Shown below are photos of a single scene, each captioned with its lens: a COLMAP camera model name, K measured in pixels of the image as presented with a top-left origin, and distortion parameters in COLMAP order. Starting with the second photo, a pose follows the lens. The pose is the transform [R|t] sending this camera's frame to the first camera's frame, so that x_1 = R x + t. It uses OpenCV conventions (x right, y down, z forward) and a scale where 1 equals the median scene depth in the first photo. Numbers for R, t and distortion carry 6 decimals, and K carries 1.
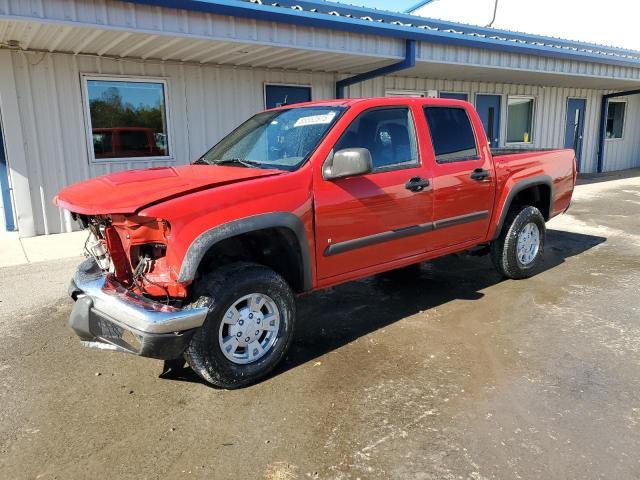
lens RADIAL K [[494.8, 0, 317.7], [0, 494.8, 239.7], [0, 0, 1]] dist [-0.002099, 0.013141]
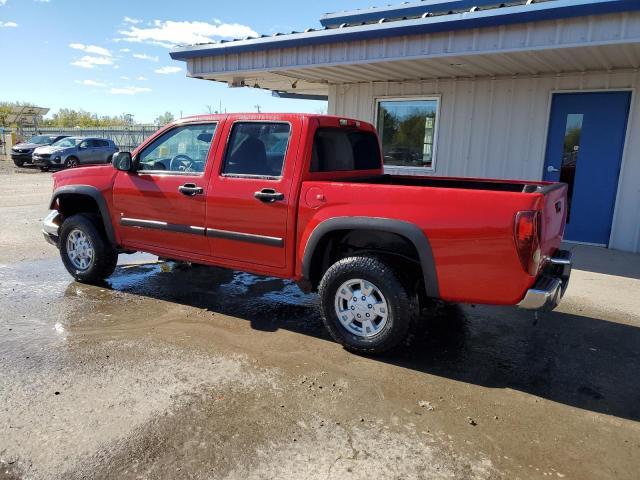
lens RADIAL K [[494.8, 0, 317.7], [0, 494.8, 239.7], [0, 0, 1]] dist [-0.002099, 0.013141]
pose [[0.335565, 0.204797, -0.919486, 1.093726], [-0.230864, 0.964195, 0.130502, -0.172968], [0.913290, 0.168484, 0.370830, 0.696668]]
